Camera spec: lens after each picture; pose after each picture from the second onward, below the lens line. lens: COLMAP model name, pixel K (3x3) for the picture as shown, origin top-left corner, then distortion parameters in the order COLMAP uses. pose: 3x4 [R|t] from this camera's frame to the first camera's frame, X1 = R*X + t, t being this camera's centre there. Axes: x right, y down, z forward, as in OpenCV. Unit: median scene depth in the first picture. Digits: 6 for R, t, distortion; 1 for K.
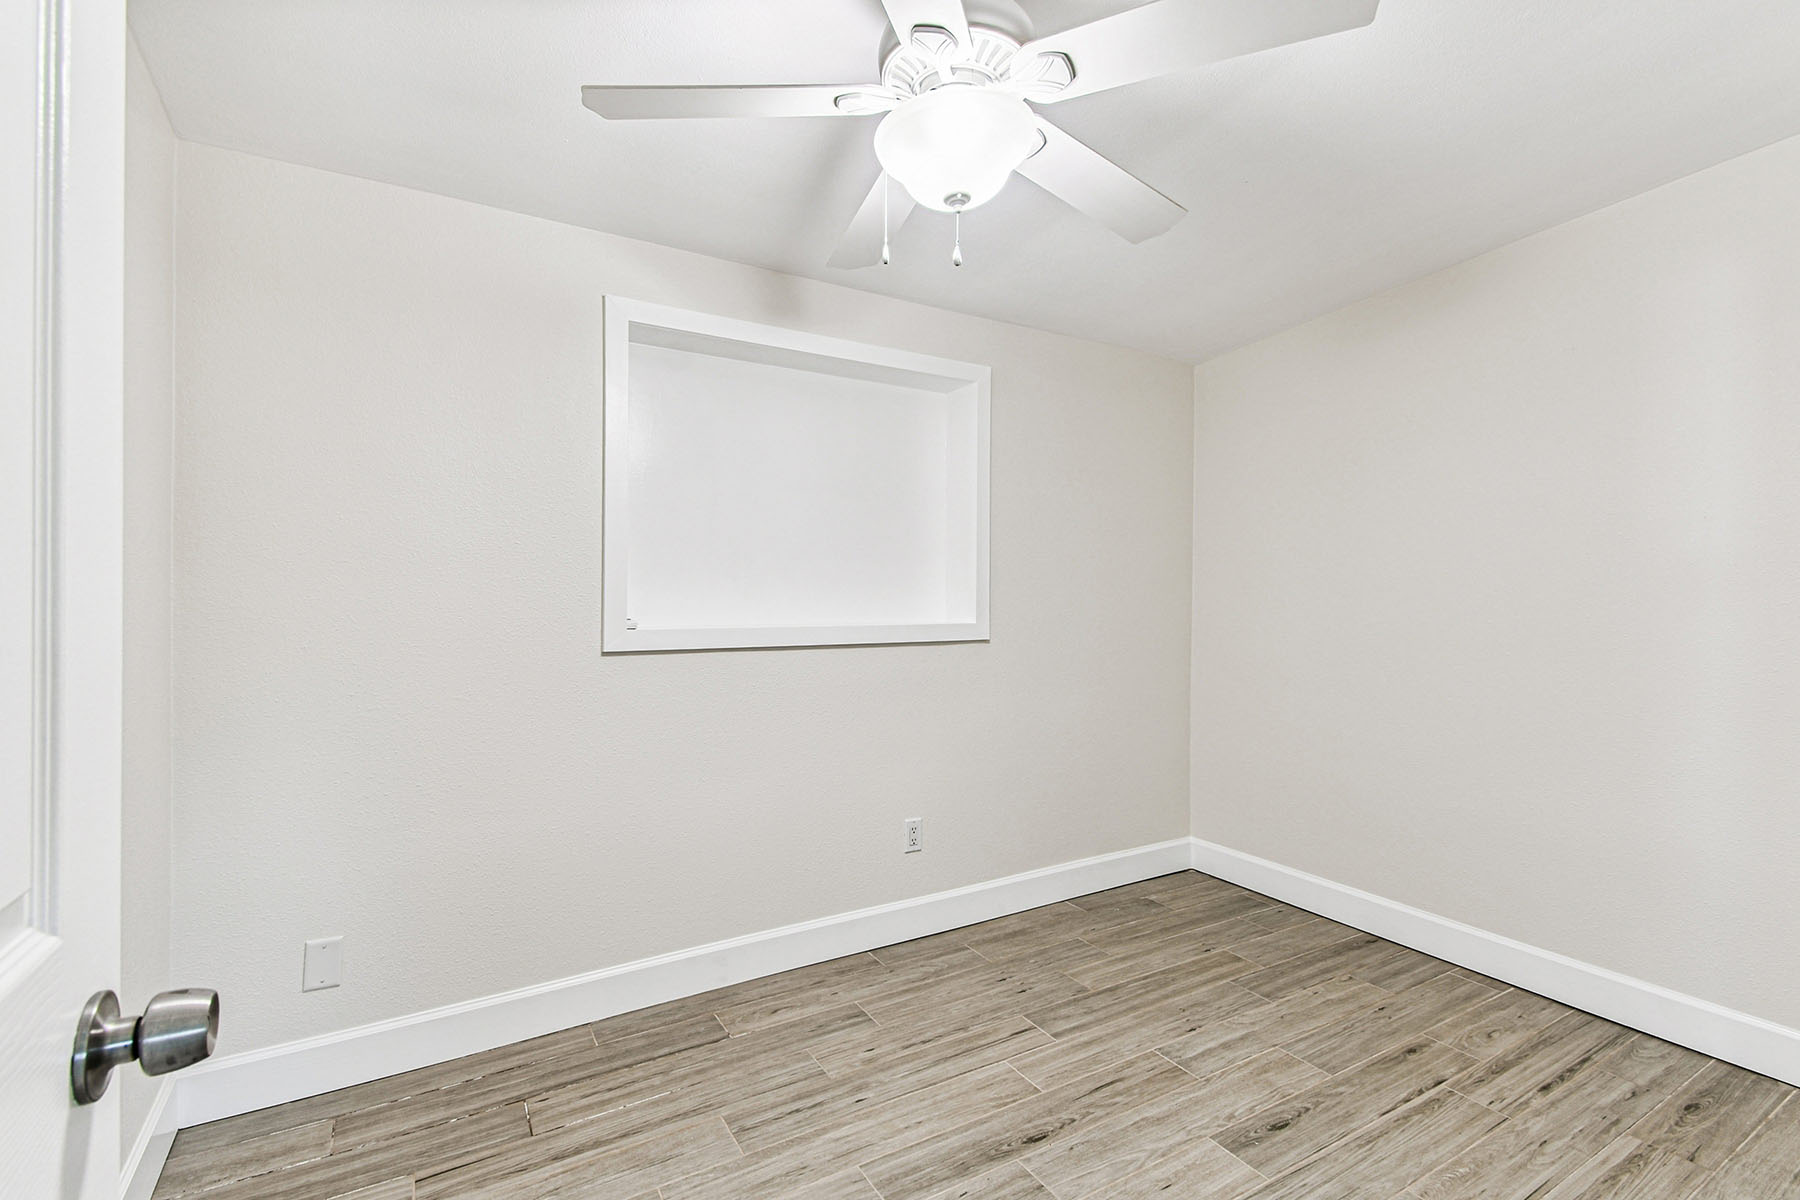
lens RADIAL K [[835.5, 0, 901.1], [0, 835.5, 588.6], [0, 0, 1]] dist [0.038071, -0.022392]
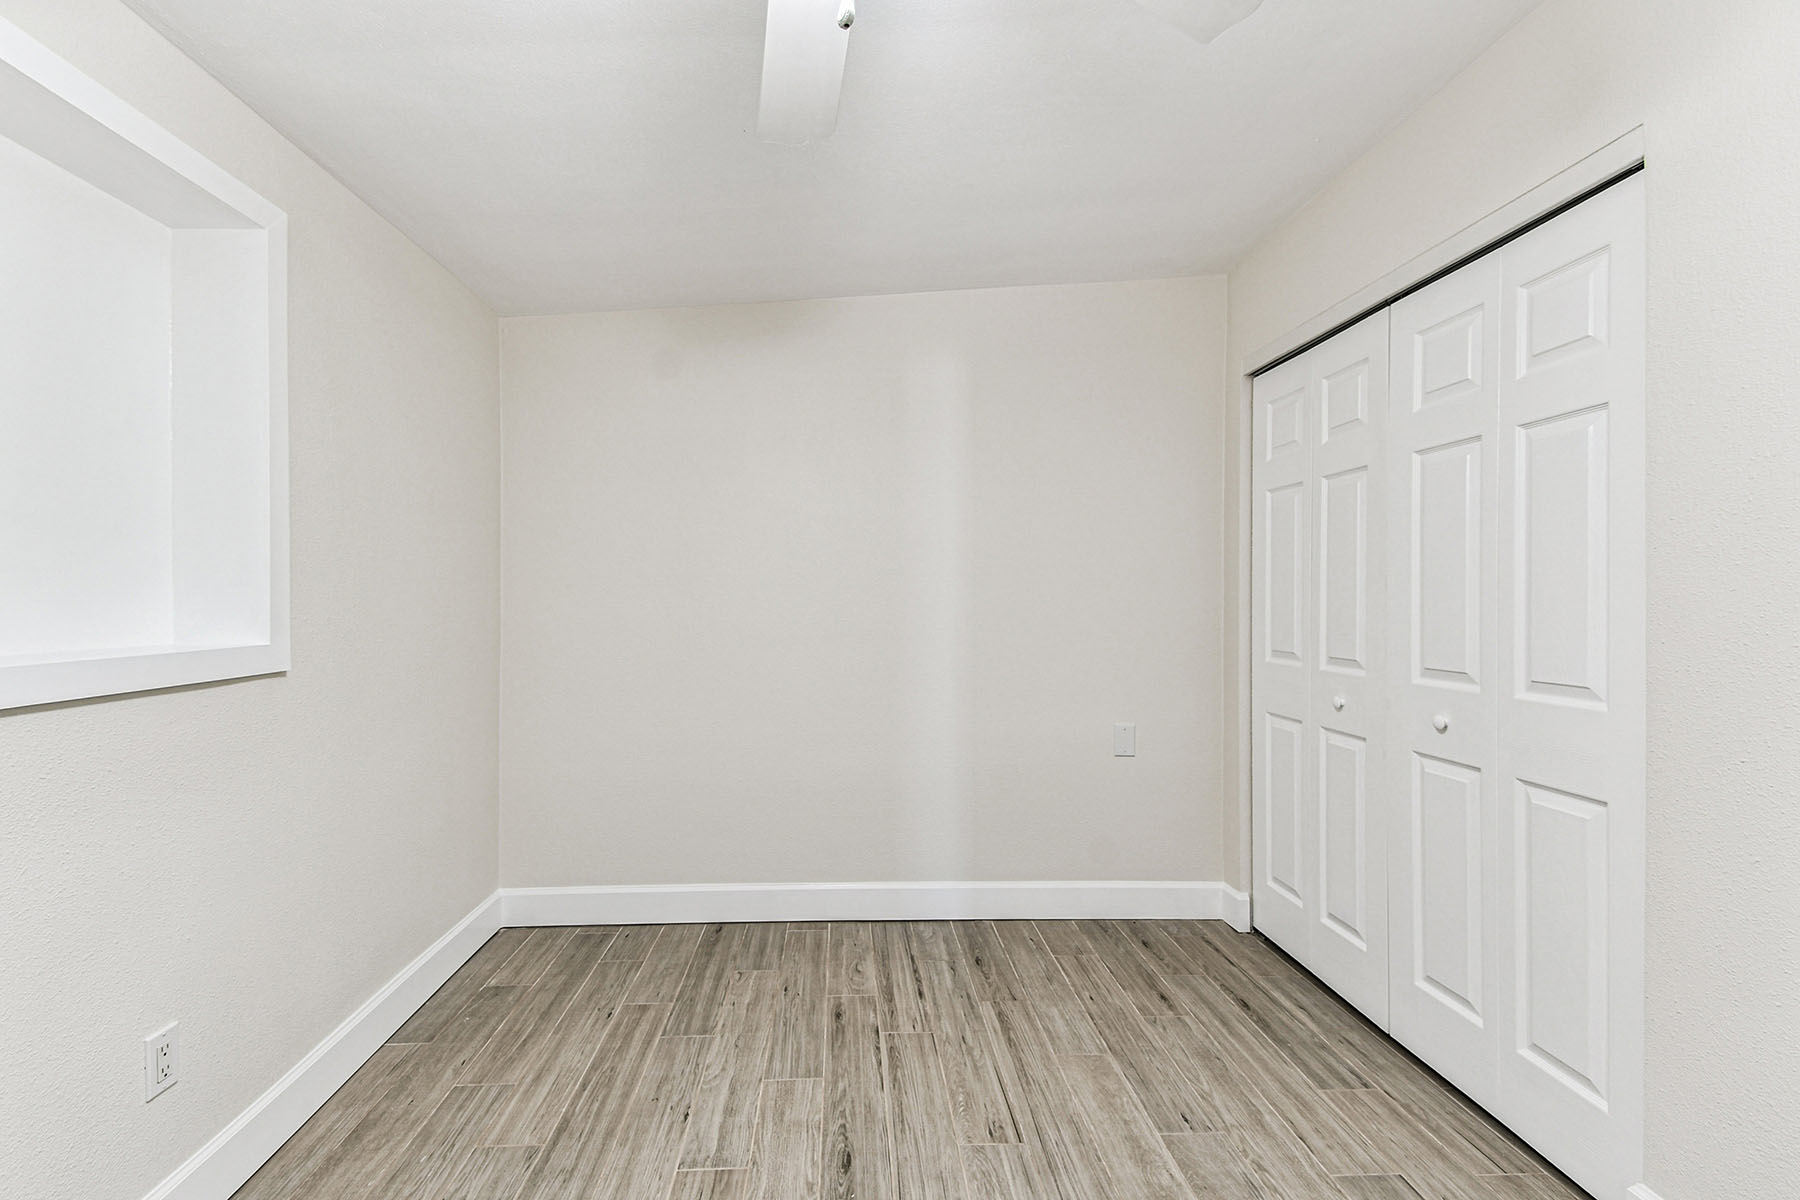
lens RADIAL K [[796.2, 0, 897.0], [0, 796.2, 596.5], [0, 0, 1]] dist [0.053615, -0.028295]
pose [[0.471488, -0.004873, 0.881859, -0.239911], [-0.003408, 0.999967, 0.007347, 0.002195], [-0.881866, -0.006469, 0.471456, 0.405317]]
